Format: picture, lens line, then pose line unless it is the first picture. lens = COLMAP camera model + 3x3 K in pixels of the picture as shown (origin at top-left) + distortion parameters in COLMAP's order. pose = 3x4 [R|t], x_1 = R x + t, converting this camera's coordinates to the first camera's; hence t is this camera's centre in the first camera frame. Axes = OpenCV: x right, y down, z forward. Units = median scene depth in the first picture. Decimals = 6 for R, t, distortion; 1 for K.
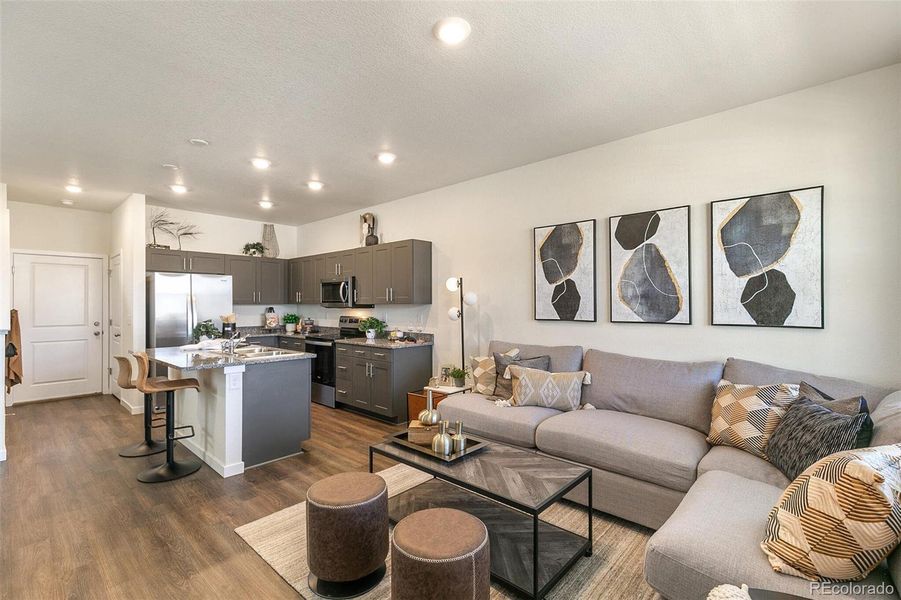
lens RADIAL K [[405.6, 0, 450.5], [0, 405.6, 300.0], [0, 0, 1]] dist [0.002987, 0.000208]
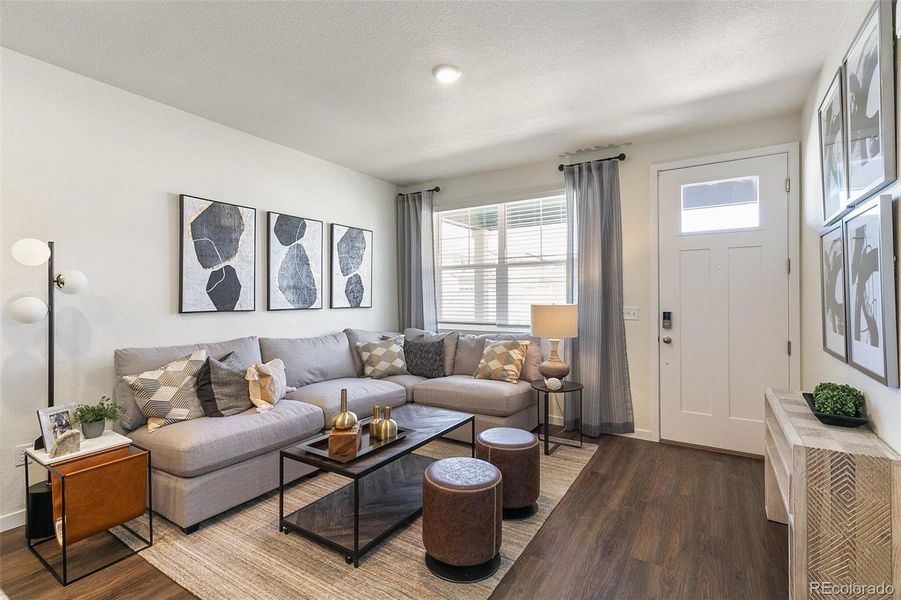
lens RADIAL K [[414.5, 0, 449.0], [0, 414.5, 293.6], [0, 0, 1]] dist [0.001970, 0.000065]
pose [[-0.171849, 0.009959, 0.985073, -0.506408], [-0.009175, 0.999889, -0.011710, 0.012628], [-0.985081, -0.011050, -0.171738, 0.485437]]
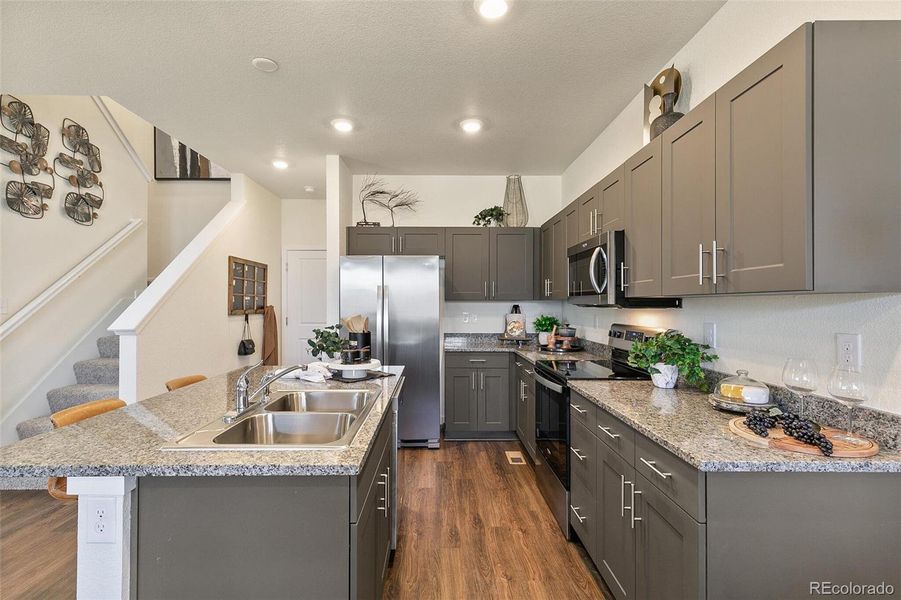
lens RADIAL K [[412.3, 0, 444.7], [0, 412.3, 302.6], [0, 0, 1]] dist [0.003791, 0.000423]
pose [[0.683186, -0.000288, -0.730244, -0.057556], [0.005612, 0.999972, 0.004856, 0.013141], [0.730223, -0.007416, 0.683169, 0.620285]]
